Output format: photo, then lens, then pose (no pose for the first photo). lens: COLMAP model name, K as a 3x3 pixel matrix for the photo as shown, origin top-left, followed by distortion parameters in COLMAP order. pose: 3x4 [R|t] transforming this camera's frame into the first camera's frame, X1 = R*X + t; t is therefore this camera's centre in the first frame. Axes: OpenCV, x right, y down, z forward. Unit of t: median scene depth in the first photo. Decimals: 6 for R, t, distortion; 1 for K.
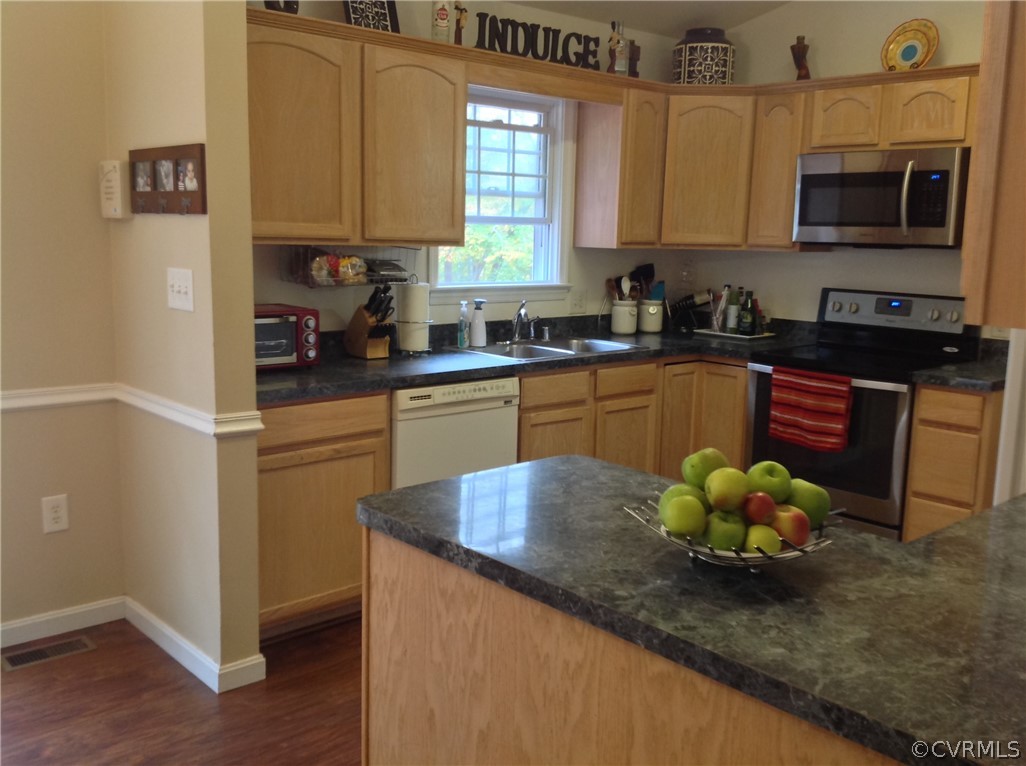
lens RADIAL K [[1000.3, 0, 513.8], [0, 1000.3, 360.3], [0, 0, 1]] dist [0.035303, 0.000000]
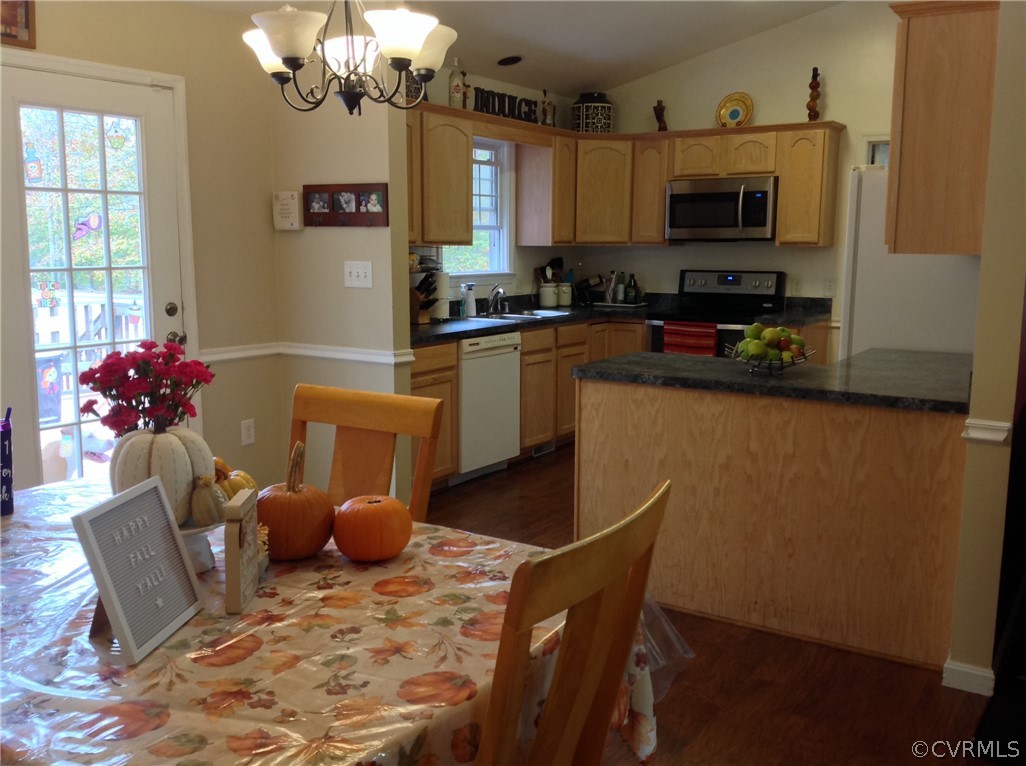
lens RADIAL K [[1000.3, 0, 510.7], [0, 1000.3, 376.3], [0, 0, 1]] dist [0.035303, 0.000000]
pose [[0.965109, -0.056668, 0.255641, -0.375983], [0.055091, 0.998392, 0.013332, 0.059727], [-0.255986, 0.001216, 0.966680, -0.427168]]
